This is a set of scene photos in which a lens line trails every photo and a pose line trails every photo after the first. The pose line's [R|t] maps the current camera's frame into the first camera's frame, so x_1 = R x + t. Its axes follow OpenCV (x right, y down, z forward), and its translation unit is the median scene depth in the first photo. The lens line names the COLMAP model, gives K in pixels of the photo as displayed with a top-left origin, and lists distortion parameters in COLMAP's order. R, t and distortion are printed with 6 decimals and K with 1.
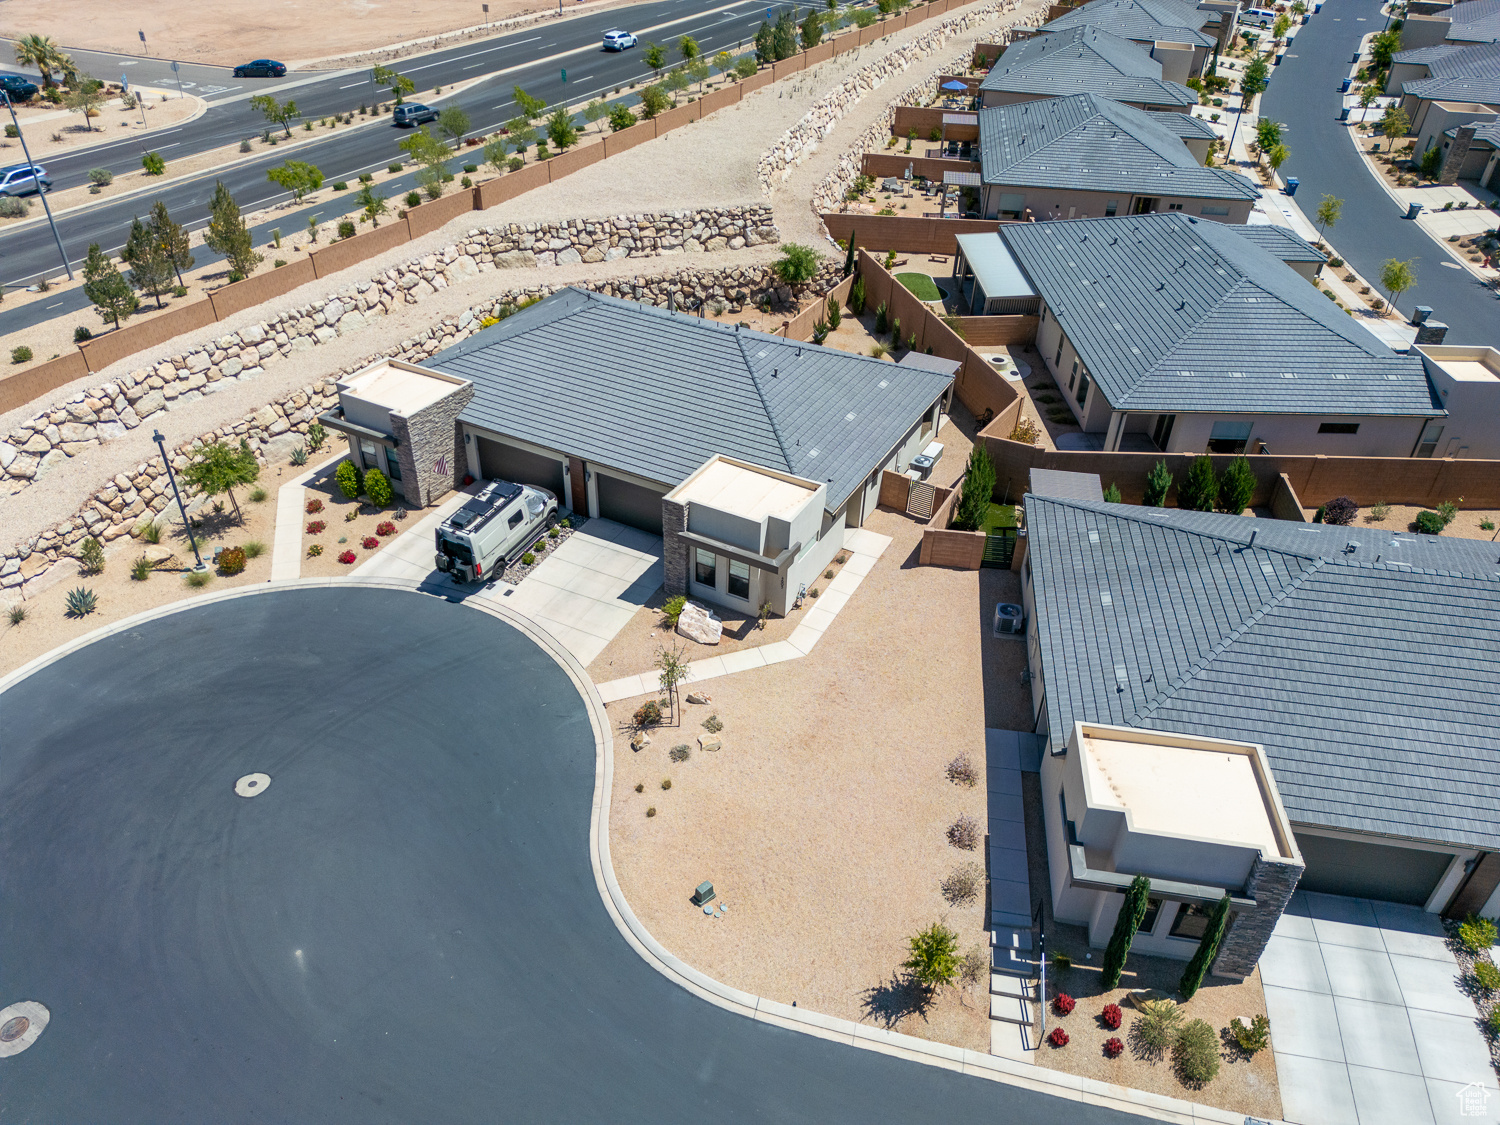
lens RADIAL K [[1053.6, 0, 747.7], [0, 1053.6, 558.9], [0, 0, 1]] dist [0.079218, -0.082551]
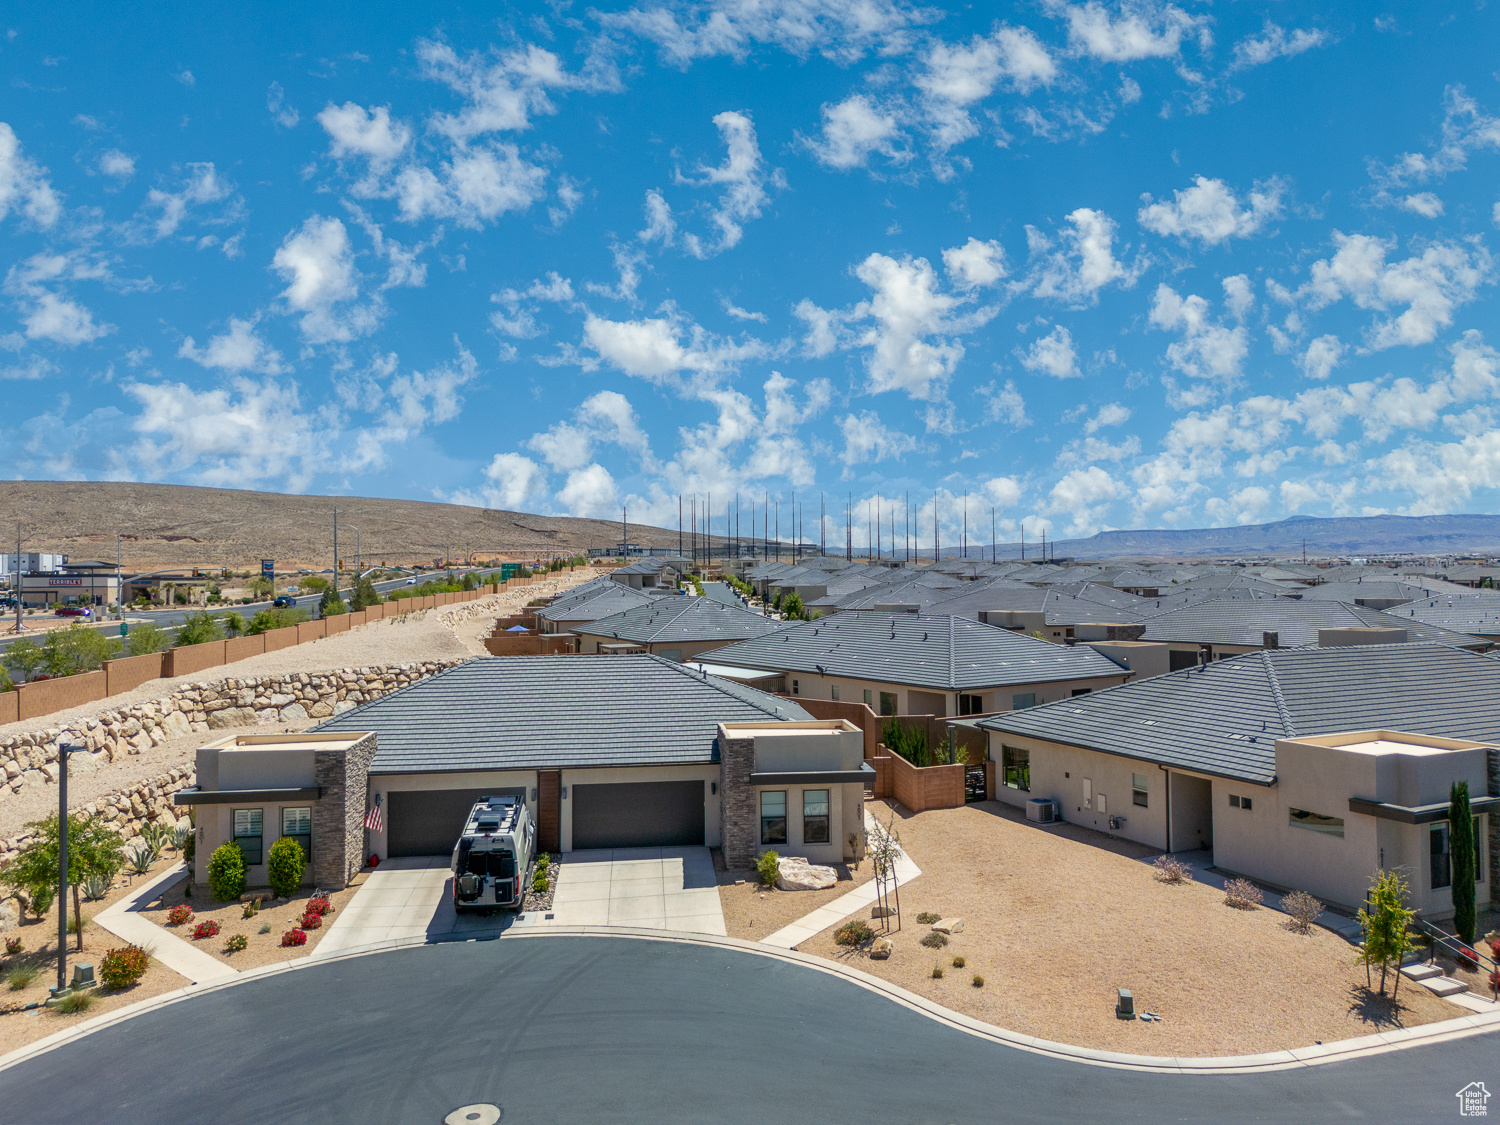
lens RADIAL K [[1053.6, 0, 747.7], [0, 1053.6, 558.9], [0, 0, 1]] dist [0.079218, -0.082551]
pose [[0.829418, -0.024475, 0.558092, -0.460655], [0.342871, 0.811028, -0.473997, 0.204909], [-0.441027, 0.584495, 0.681073, 0.229577]]
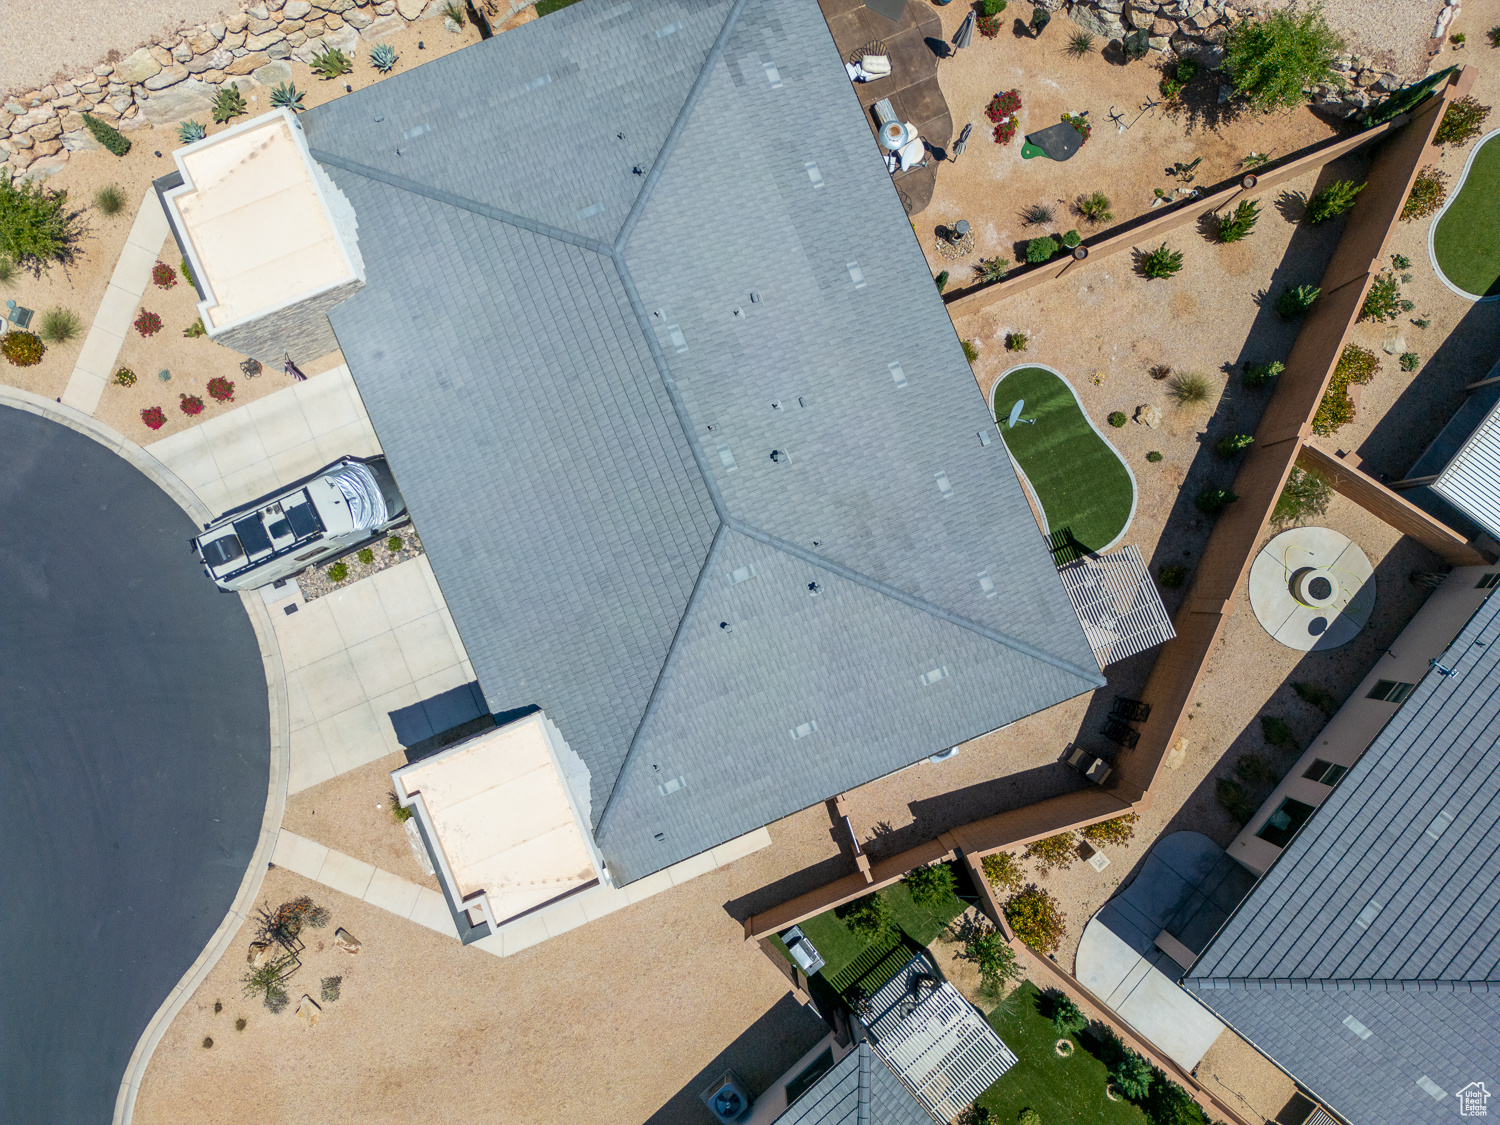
lens RADIAL K [[1053.6, 0, 747.7], [0, 1053.6, 558.9], [0, 0, 1]] dist [0.079218, -0.082551]
pose [[0.772266, 0.633967, -0.041121, 0.032888], [-0.349411, 0.477909, 0.805925, -0.628638], [0.530581, -0.608020, 0.590588, 0.645334]]
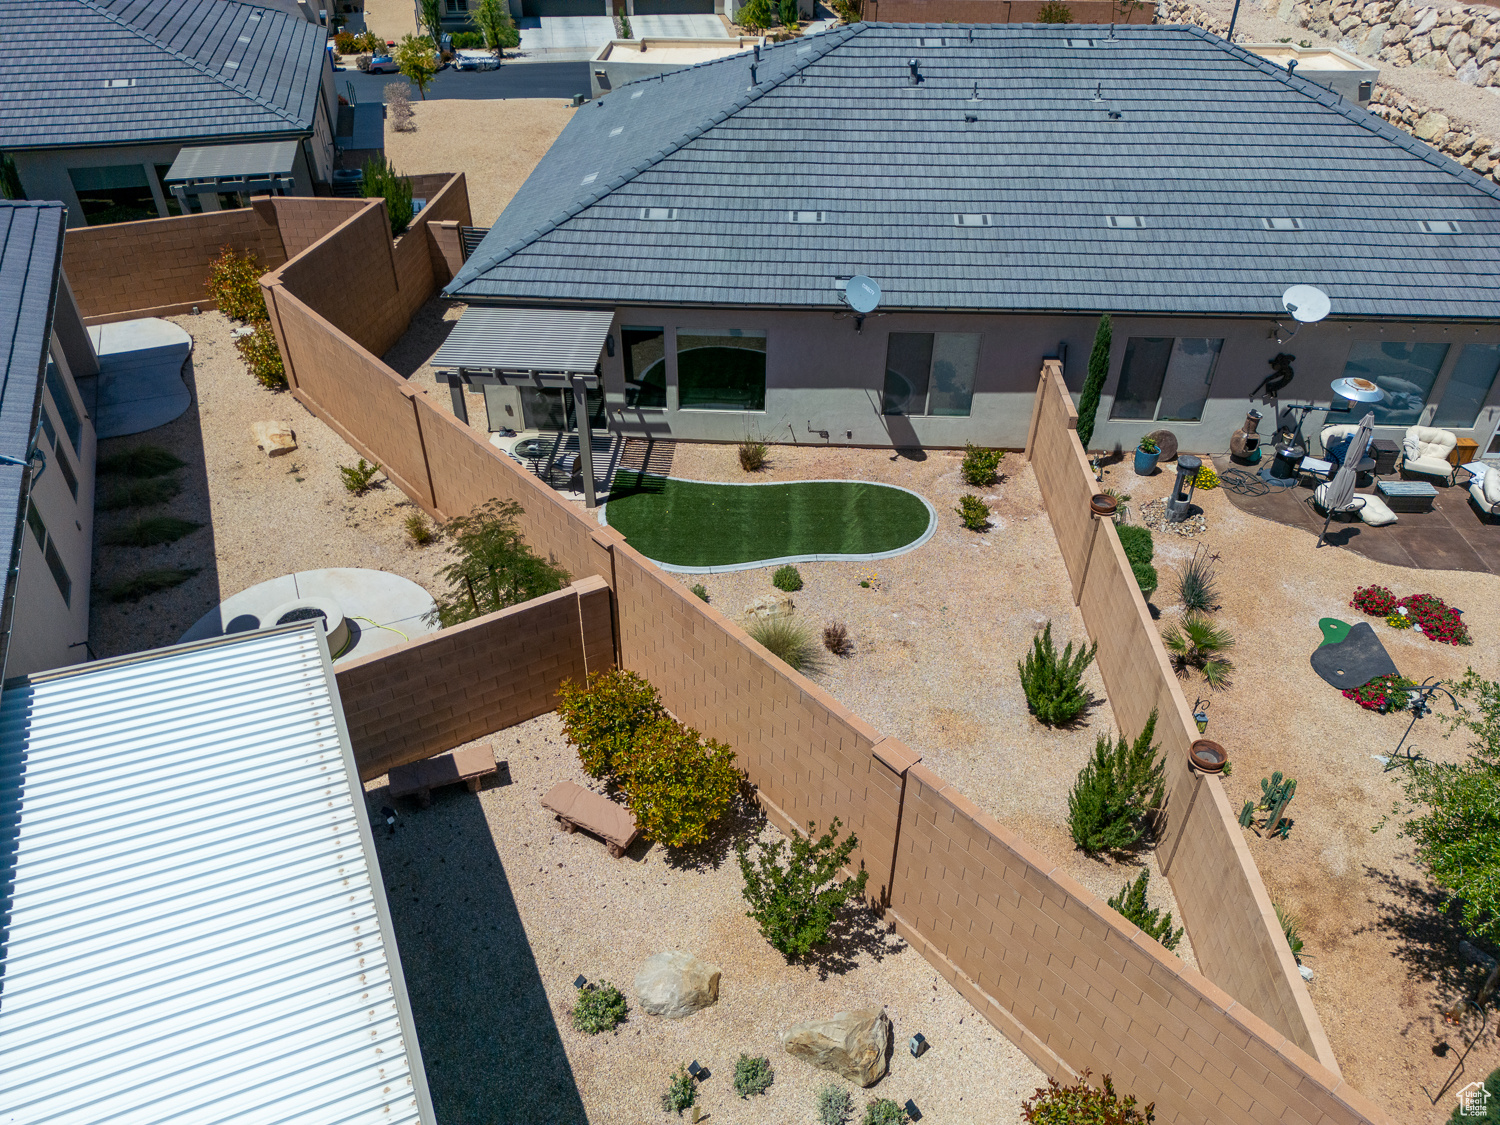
lens RADIAL K [[1061.8, 0, 742.7], [0, 1061.8, 559.2], [0, 0, 1]] dist [0.045571, -0.023482]
pose [[-0.907046, 0.221024, -0.358352, 0.273240], [-0.262165, 0.369502, 0.891481, -0.539444], [0.329450, 0.902561, -0.277211, 1.305965]]
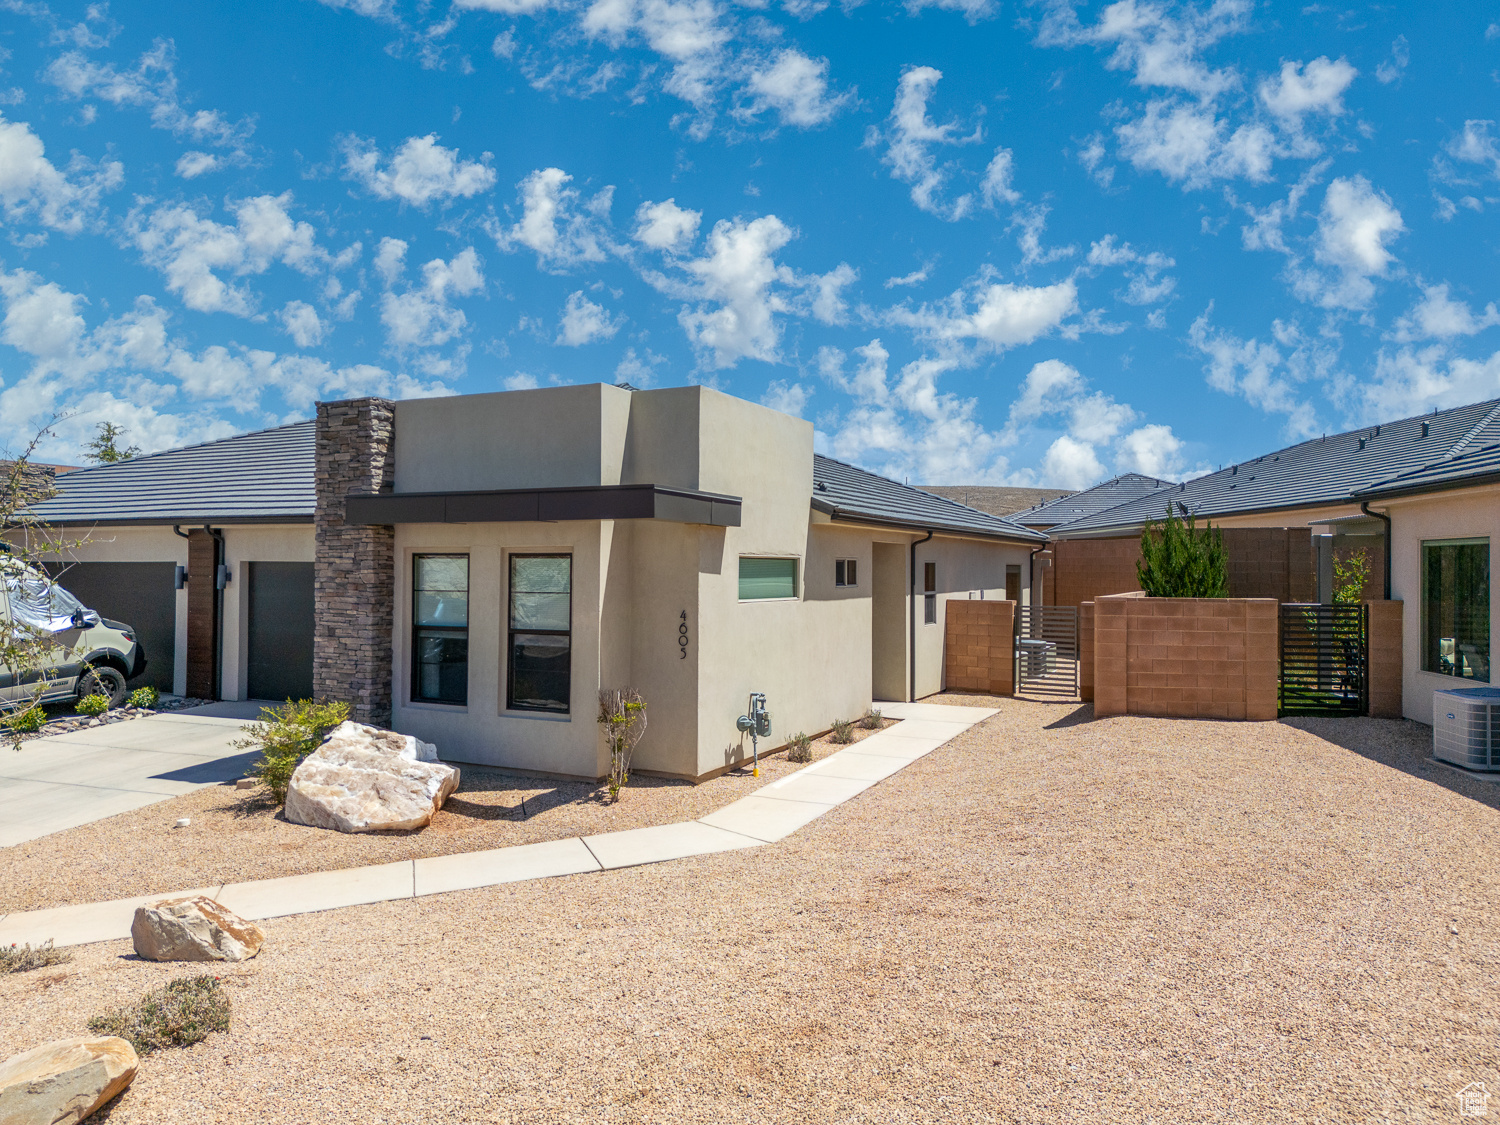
lens RADIAL K [[1053.6, 0, 747.7], [0, 1053.6, 558.9], [0, 0, 1]] dist [0.079218, -0.082551]
pose [[0.999708, -0.020247, 0.013195, 0.039795], [0.024151, 0.816842, -0.576356, 0.144803], [0.000891, 0.576507, 0.817092, 0.611487]]
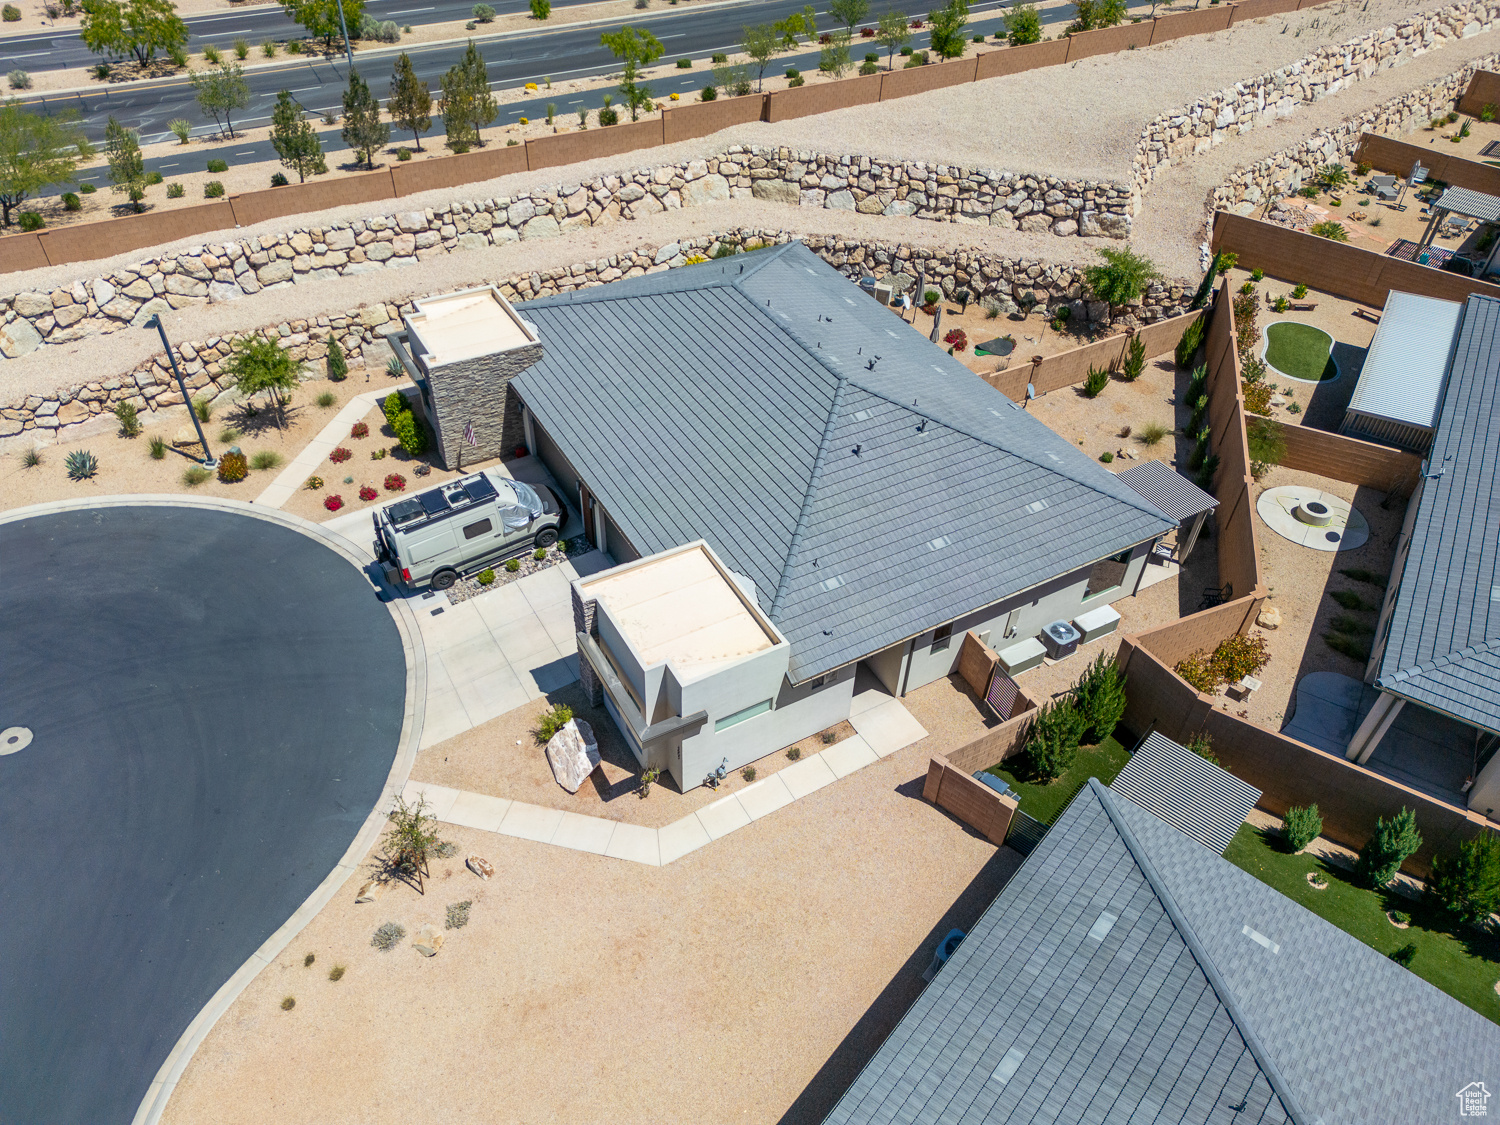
lens RADIAL K [[1053.6, 0, 747.7], [0, 1053.6, 558.9], [0, 0, 1]] dist [0.079218, -0.082551]
pose [[0.847992, 0.352448, -0.395840, 0.252017], [-0.311254, 0.935662, 0.166307, -0.189853], [0.428987, -0.017820, 0.903135, 0.313339]]
